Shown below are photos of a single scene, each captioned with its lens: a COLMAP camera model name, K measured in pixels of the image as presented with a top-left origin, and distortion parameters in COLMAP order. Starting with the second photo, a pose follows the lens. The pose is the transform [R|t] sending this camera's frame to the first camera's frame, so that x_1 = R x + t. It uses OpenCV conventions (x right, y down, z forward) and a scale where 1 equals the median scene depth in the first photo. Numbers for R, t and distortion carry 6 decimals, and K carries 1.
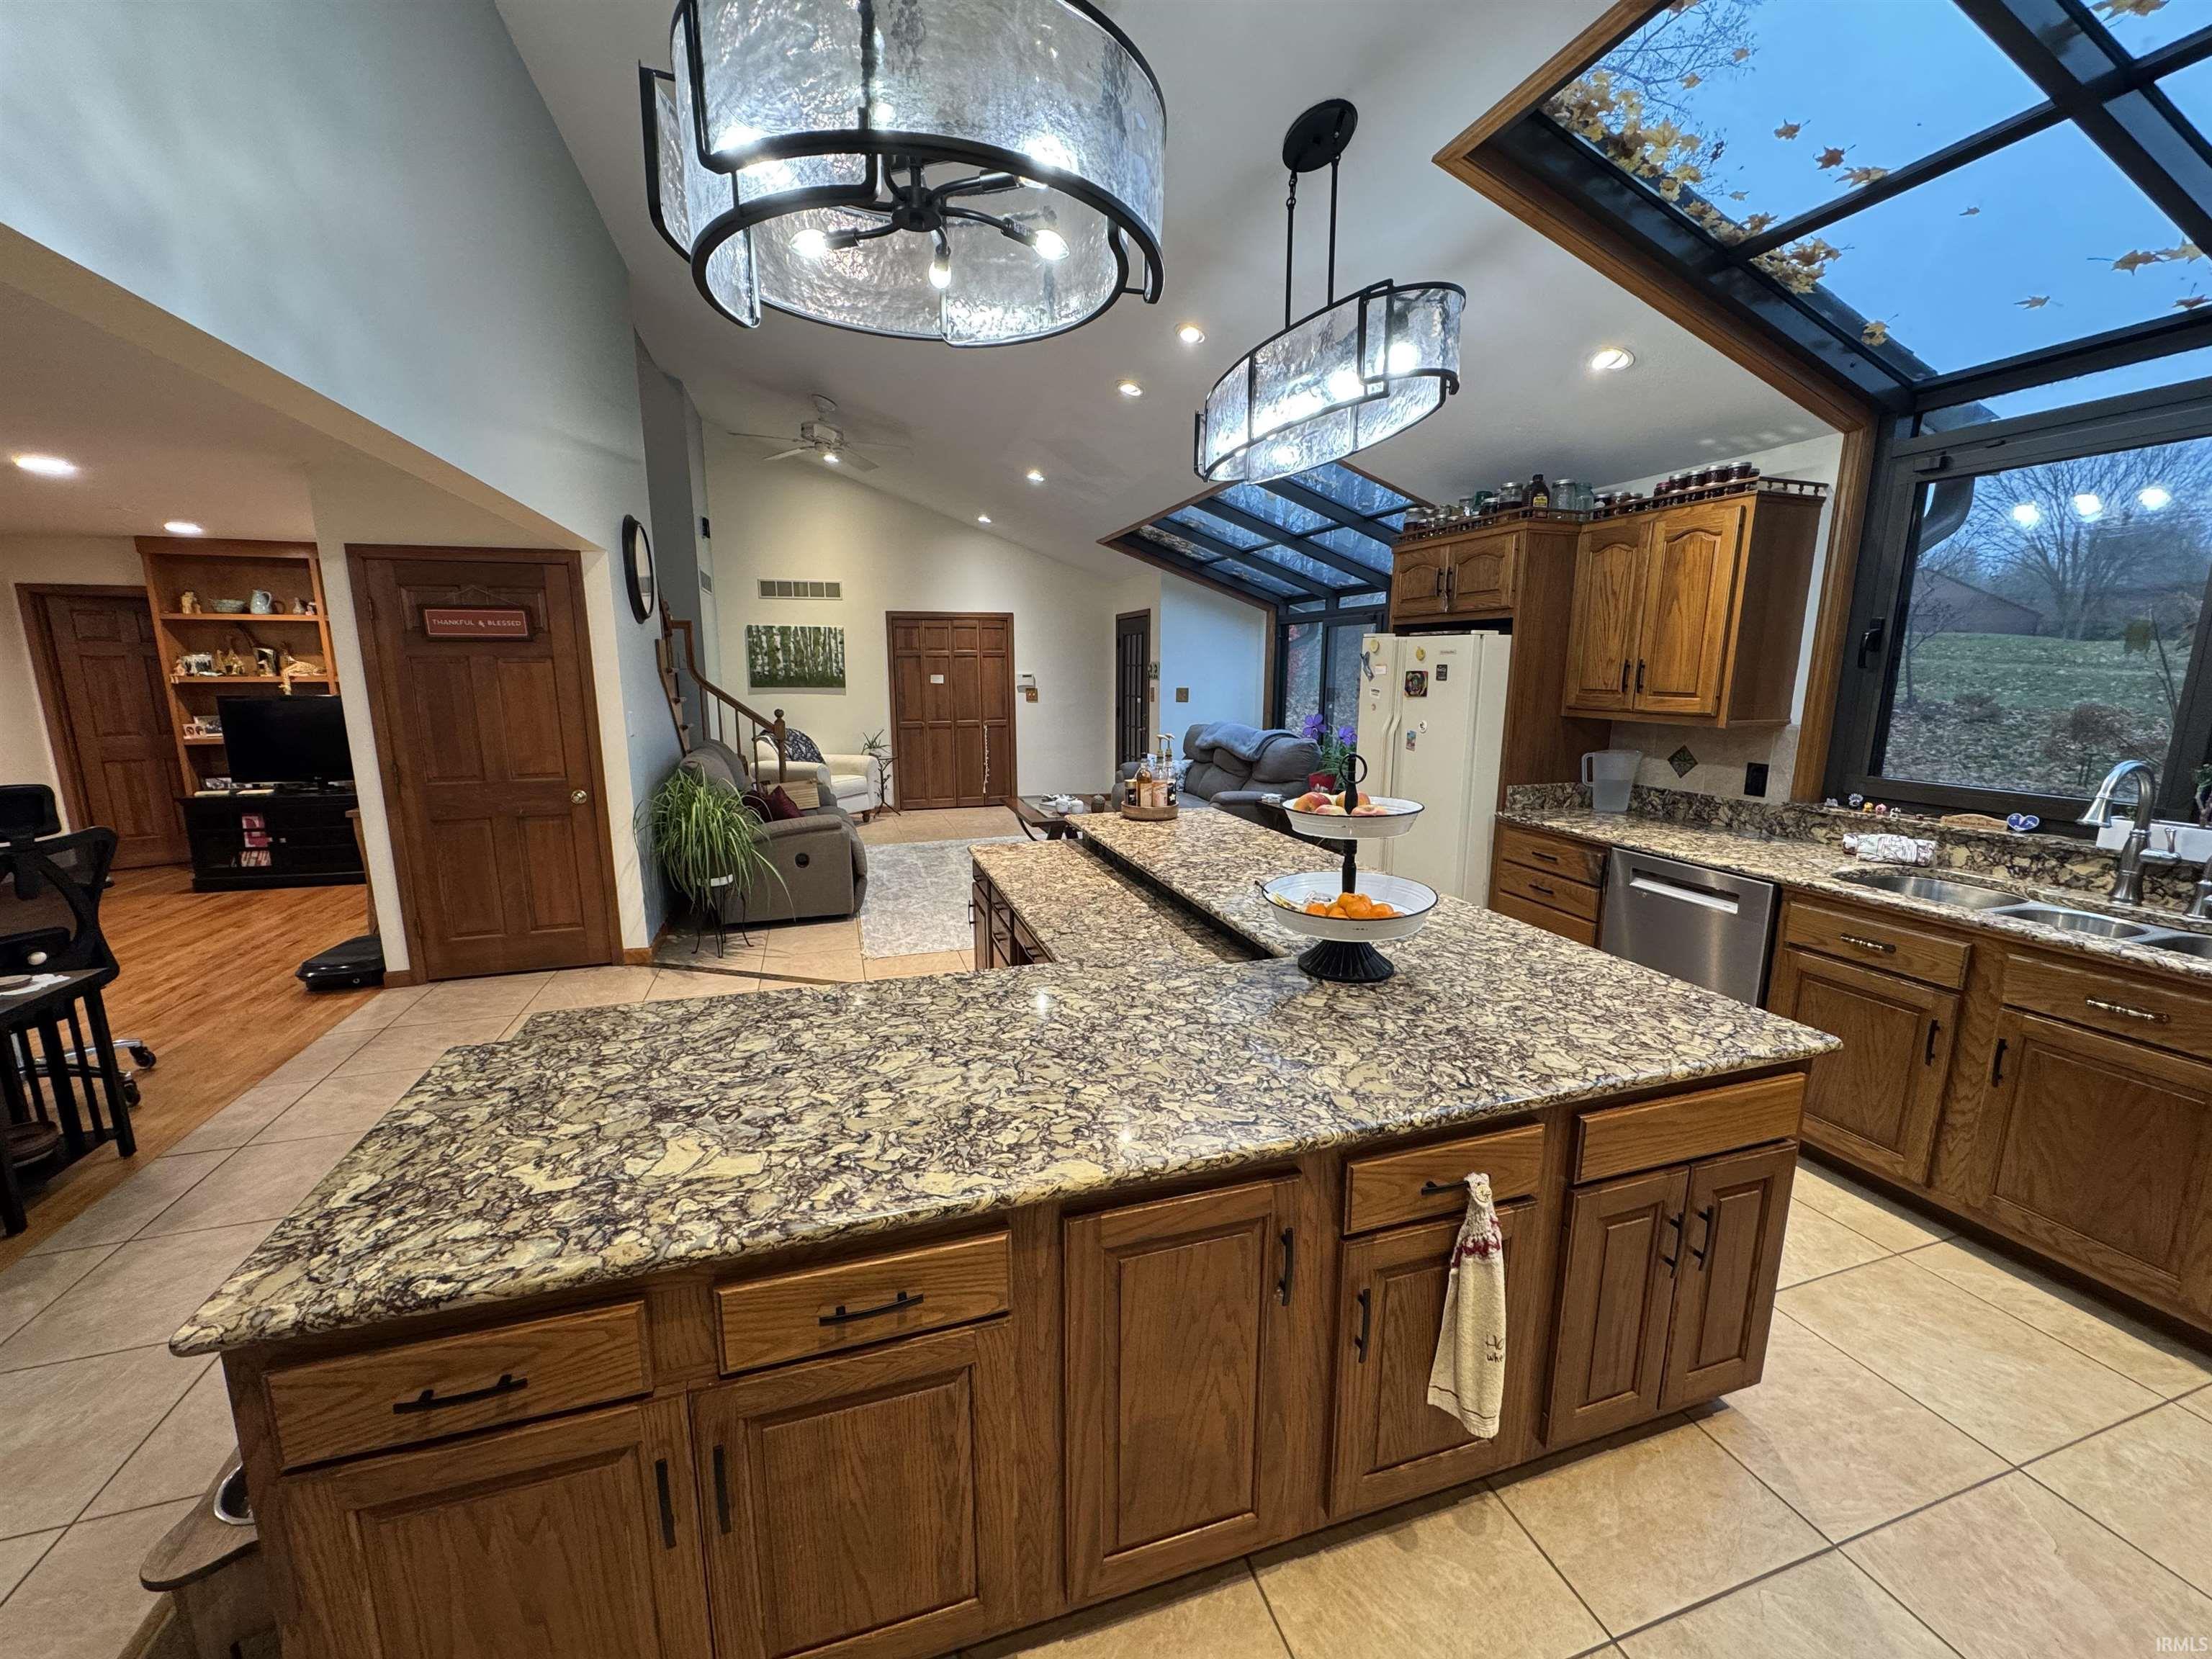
lens RADIAL K [[881.6, 0, 1106.8], [0, 881.6, 830.2], [0, 0, 1]] dist [-0.002822, 0.000920]
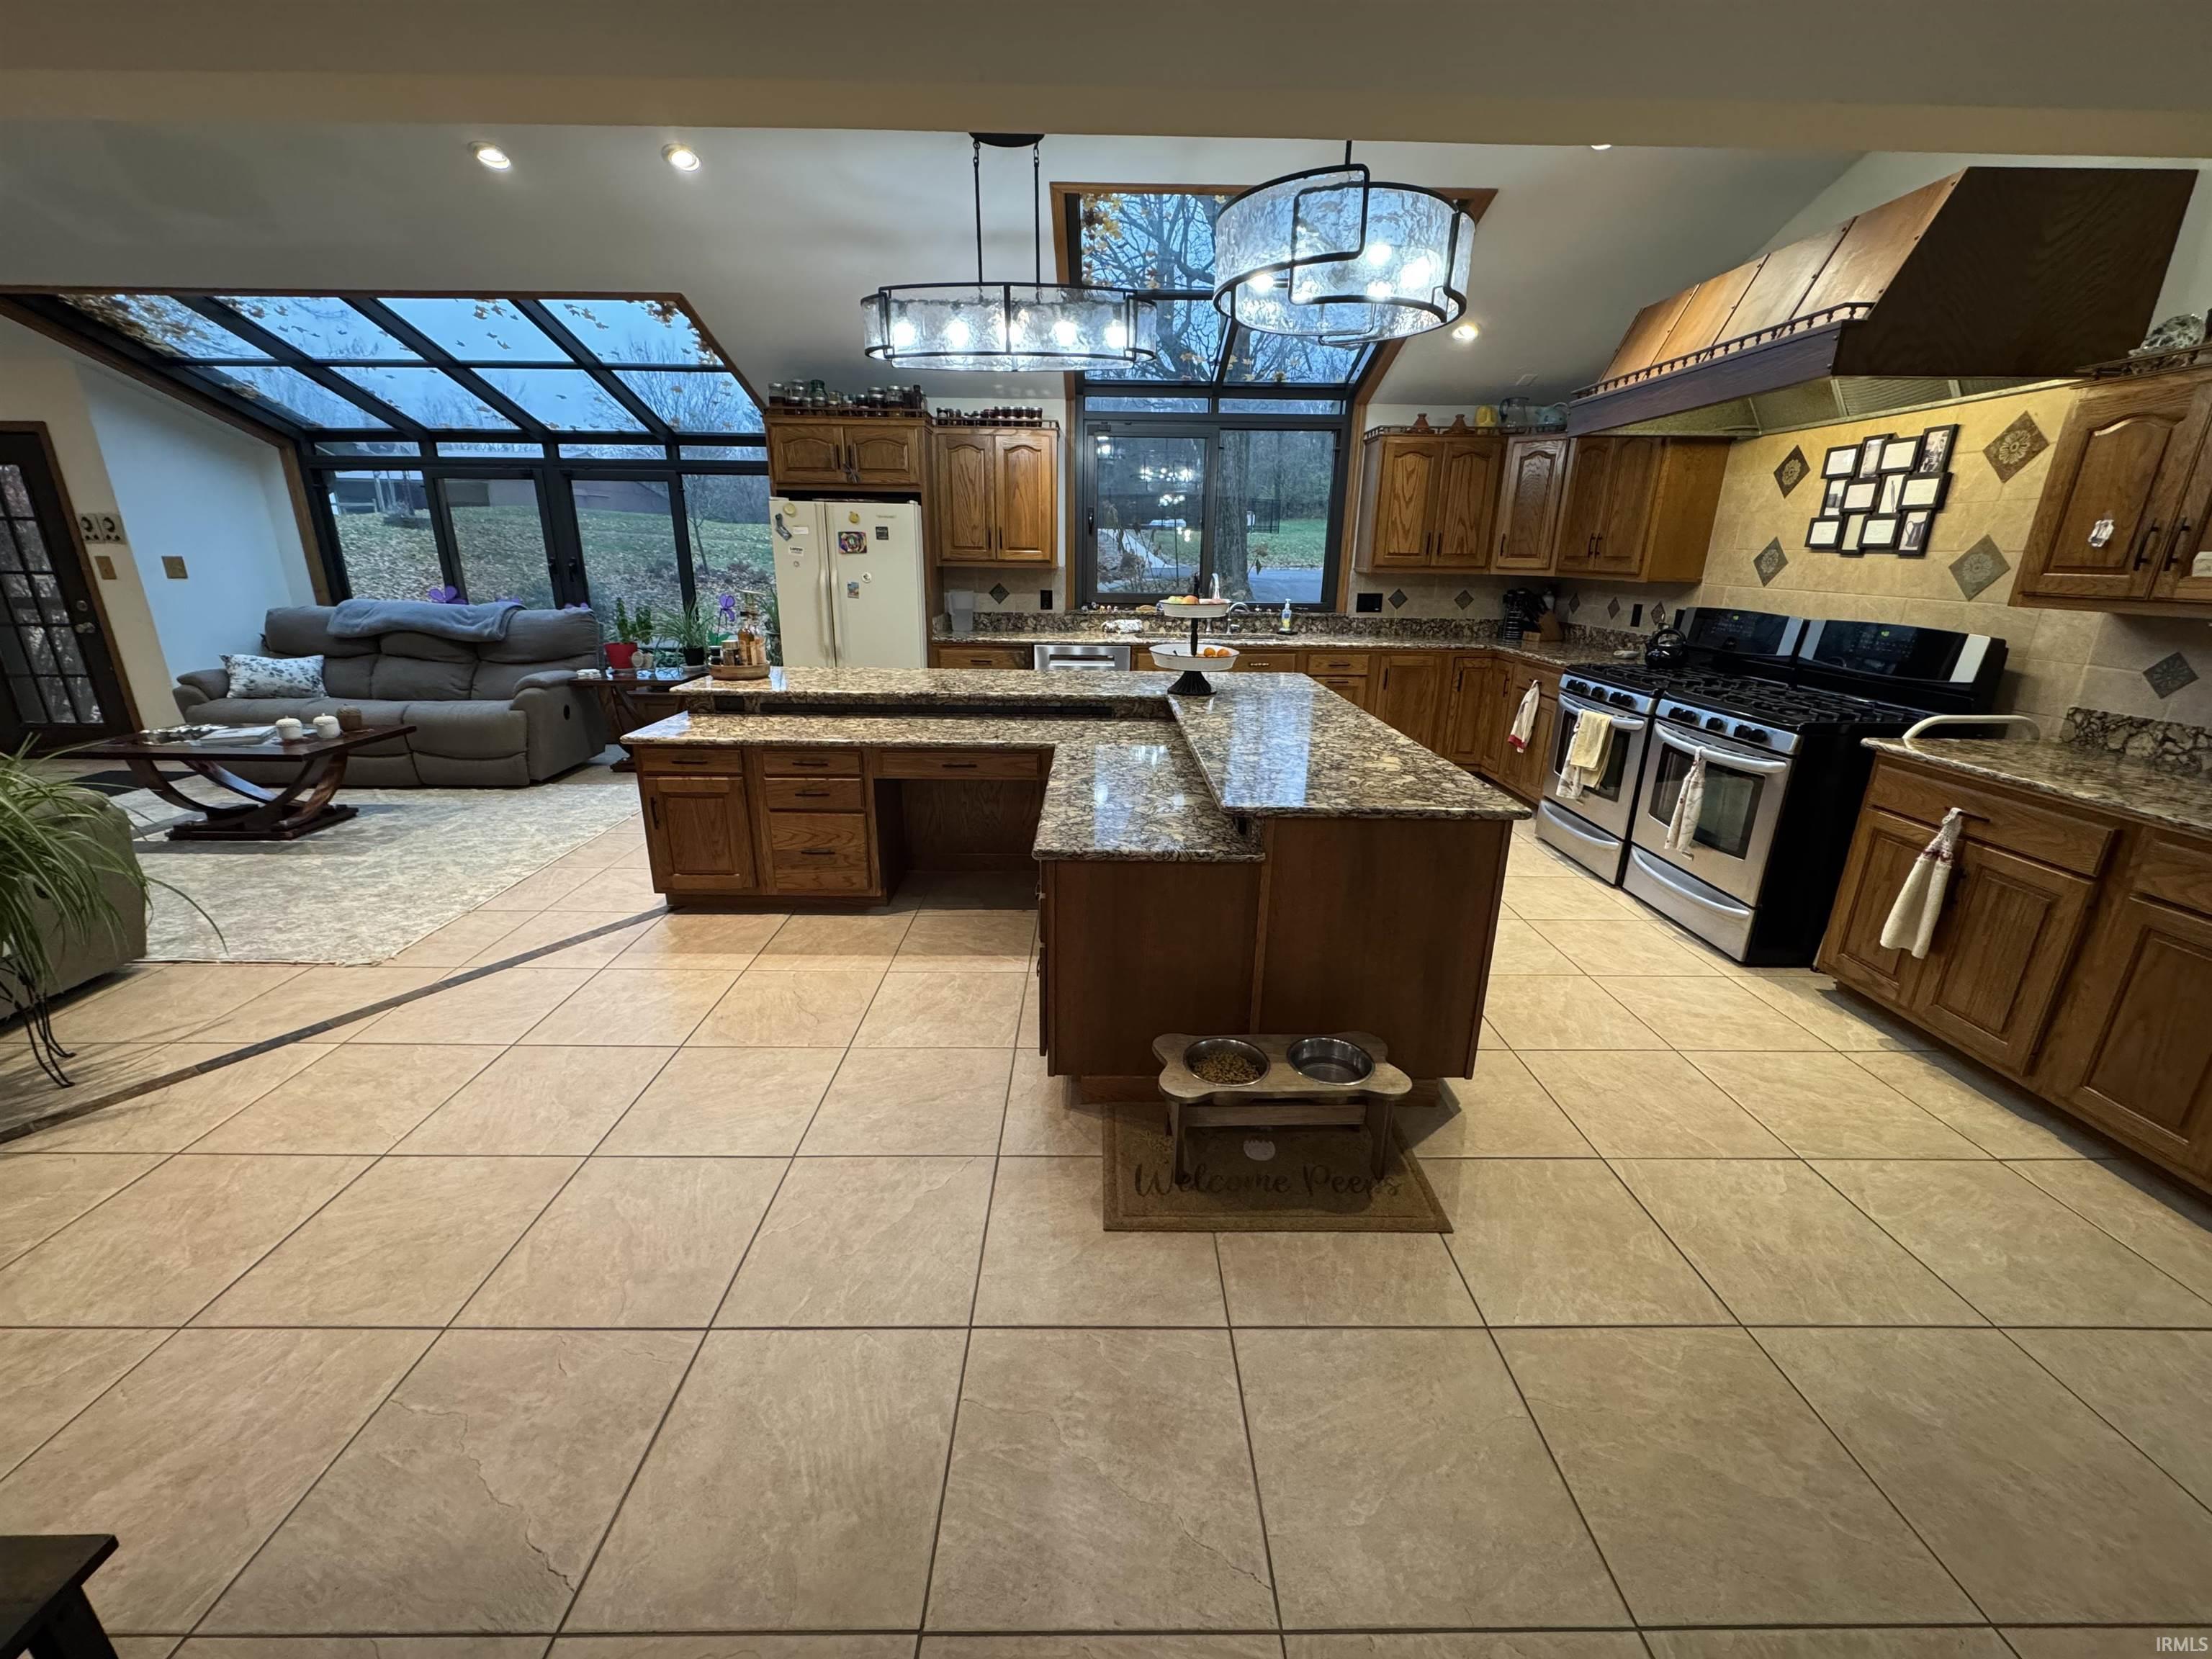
lens RADIAL K [[881.6, 0, 1105.5], [0, 881.6, 830.8], [0, 0, 1]] dist [-0.002822, 0.000920]
pose [[0.293633, -0.287443, 0.911678, -1.125898], [0.163328, 0.954781, 0.248428, -0.041463], [-0.941862, 0.075956, 0.327303, 0.416130]]
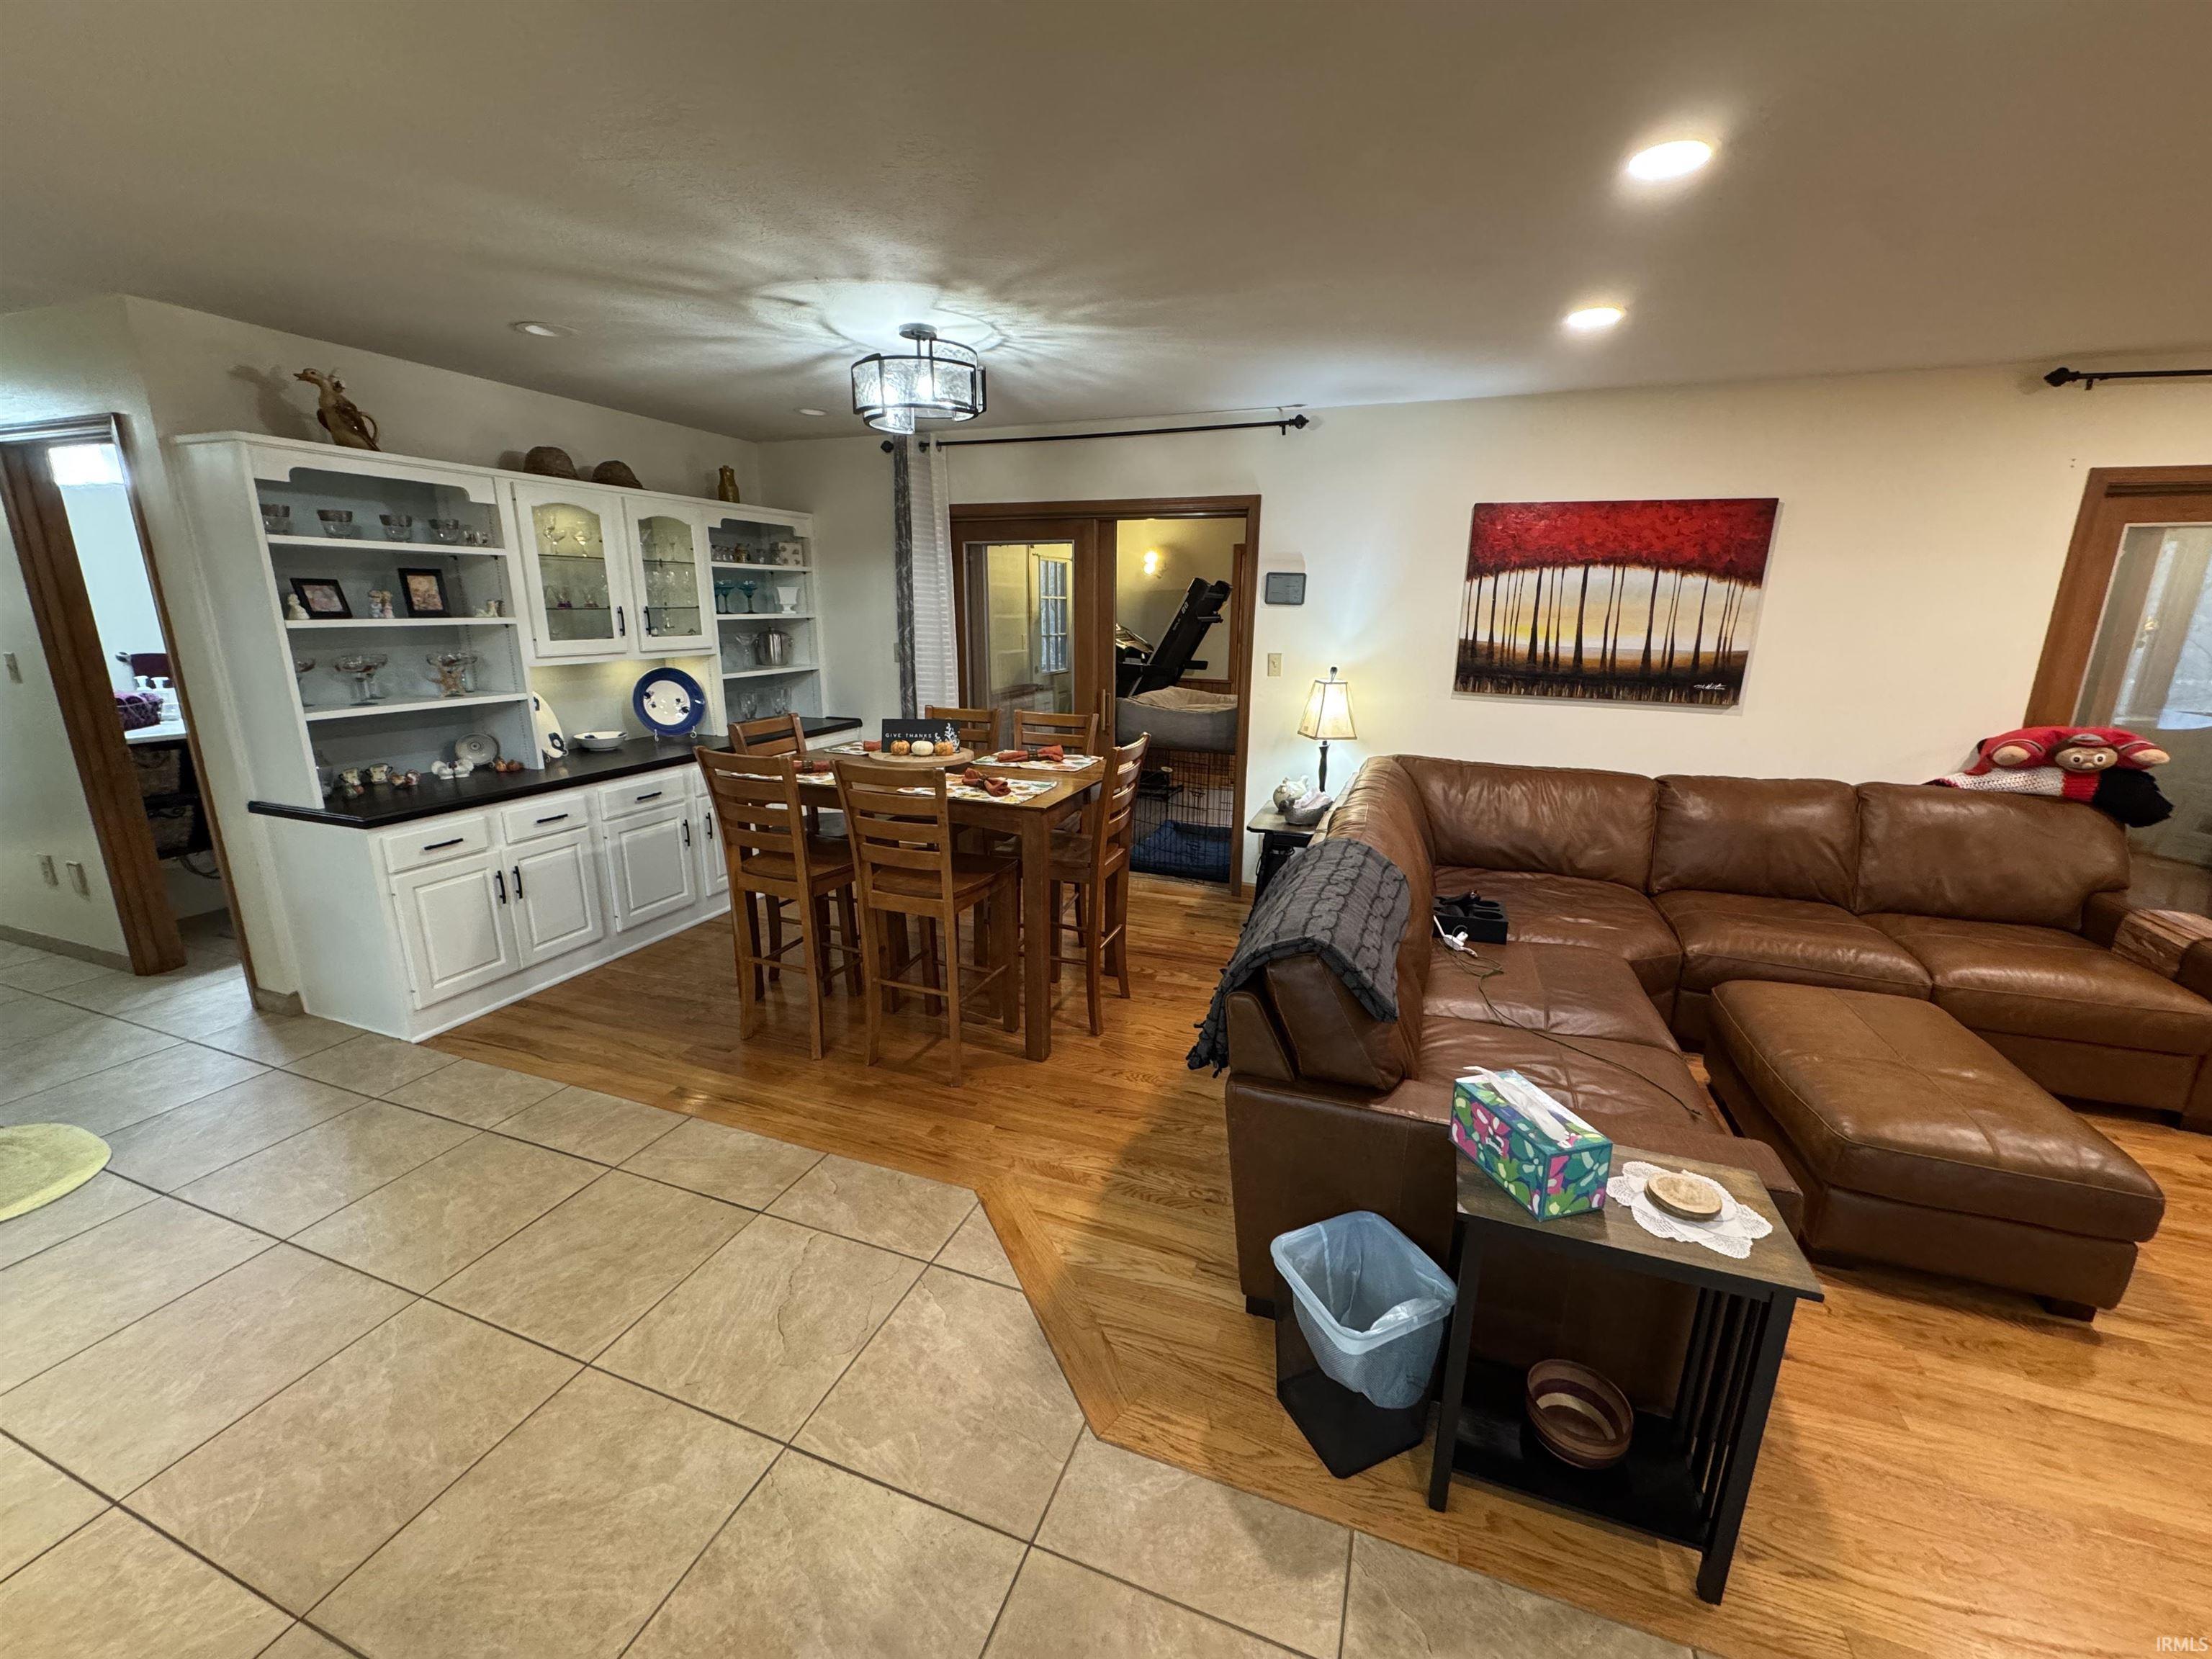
lens RADIAL K [[881.6, 0, 1105.6], [0, 881.6, 833.4], [0, 0, 1]] dist [-0.002822, 0.000920]
pose [[-0.615393, 0.192311, -0.764400, -0.587910], [-0.154238, 0.921652, 0.356045, -0.154375], [0.772982, 0.337007, -0.537517, 0.840041]]
